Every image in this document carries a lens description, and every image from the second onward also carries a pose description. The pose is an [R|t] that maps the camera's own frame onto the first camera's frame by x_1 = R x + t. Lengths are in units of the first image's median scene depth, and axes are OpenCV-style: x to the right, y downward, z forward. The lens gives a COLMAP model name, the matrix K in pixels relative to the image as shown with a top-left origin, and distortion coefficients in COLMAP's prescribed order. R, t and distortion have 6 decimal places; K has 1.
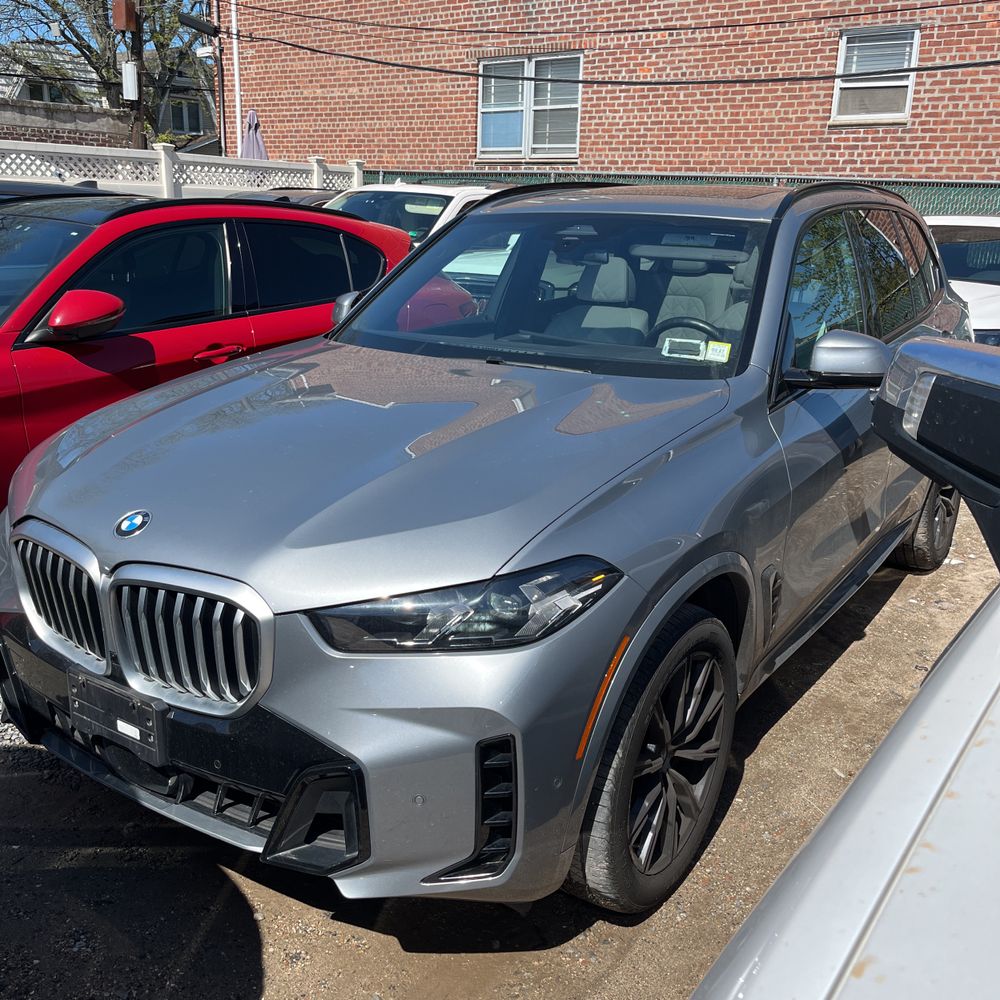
lens RADIAL K [[1028.4, 0, 500.0], [0, 1028.4, 500.0], [0, 0, 1]] dist [0.049709, -0.076717]
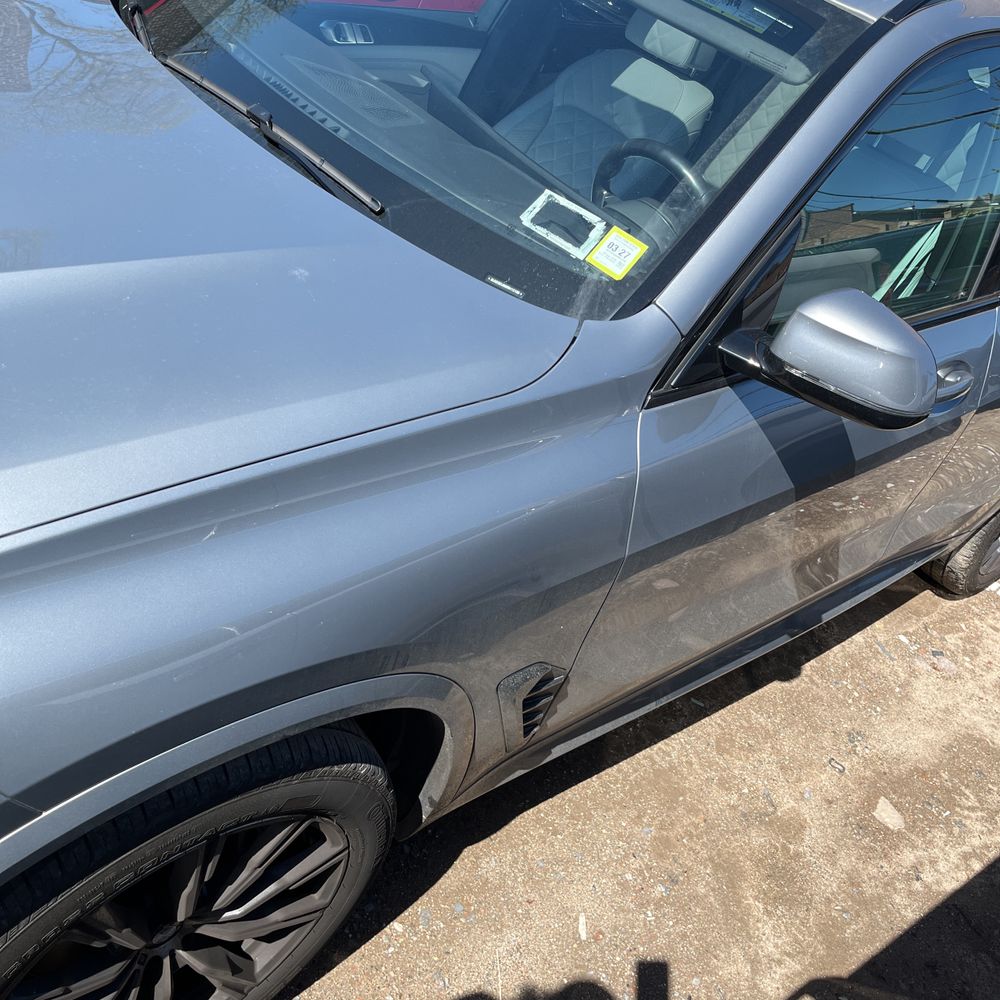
lens RADIAL K [[1028.4, 0, 500.0], [0, 1028.4, 500.0], [0, 0, 1]] dist [0.049709, -0.076717]
pose [[0.928090, 0.366098, -0.067978, 0.224713], [-0.329626, 0.892694, 0.307319, -0.163733], [0.173192, -0.262812, 0.949176, 0.439229]]
